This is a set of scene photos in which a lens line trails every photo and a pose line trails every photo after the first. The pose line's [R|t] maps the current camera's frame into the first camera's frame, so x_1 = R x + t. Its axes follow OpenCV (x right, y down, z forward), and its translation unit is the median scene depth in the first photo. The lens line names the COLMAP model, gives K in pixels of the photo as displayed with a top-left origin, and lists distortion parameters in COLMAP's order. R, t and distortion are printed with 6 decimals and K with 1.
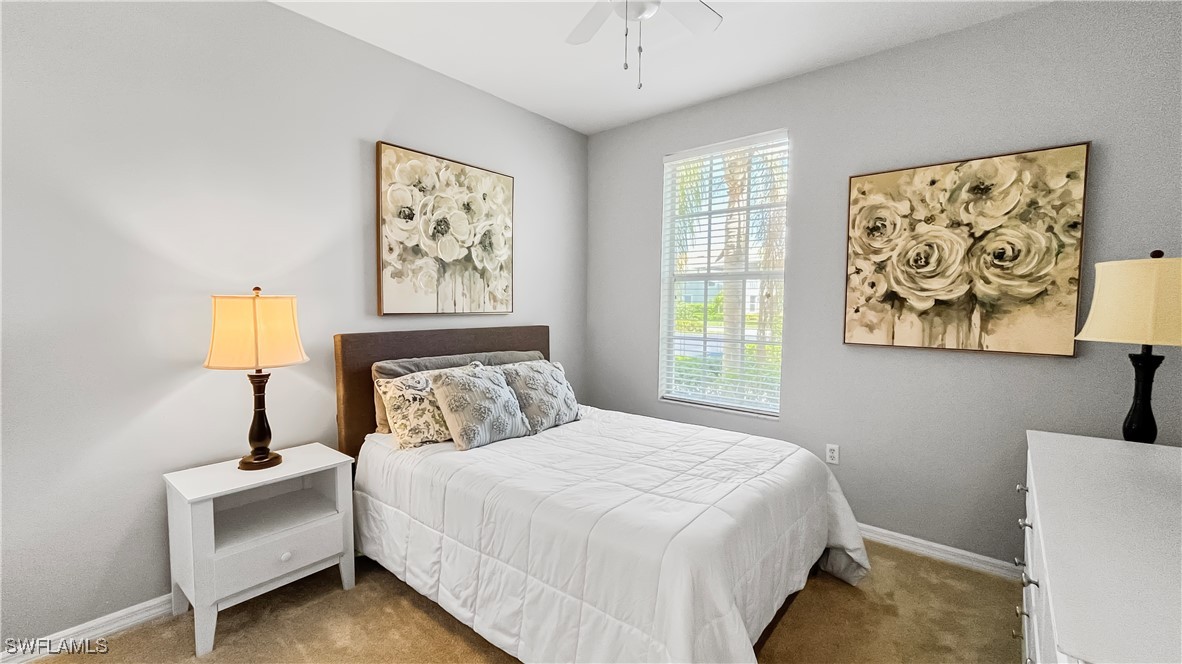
lens RADIAL K [[480.2, 0, 591.5], [0, 480.2, 330.9], [0, 0, 1]] dist [-0.002469, -0.000633]
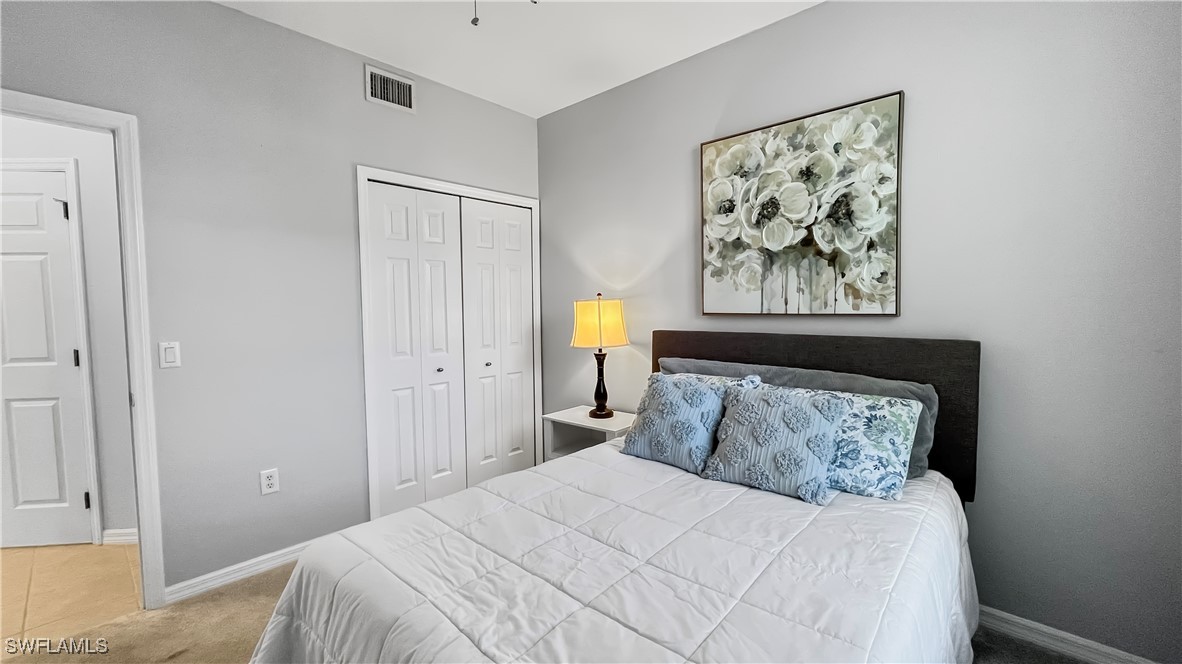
lens RADIAL K [[480.2, 0, 590.4], [0, 480.2, 332.2], [0, 0, 1]] dist [-0.002469, -0.000633]
pose [[-0.049060, 0.053011, -0.997388, 0.536883], [-0.046343, 0.997394, 0.055291, -0.037041], [0.997720, 0.048934, -0.046476, 0.732841]]
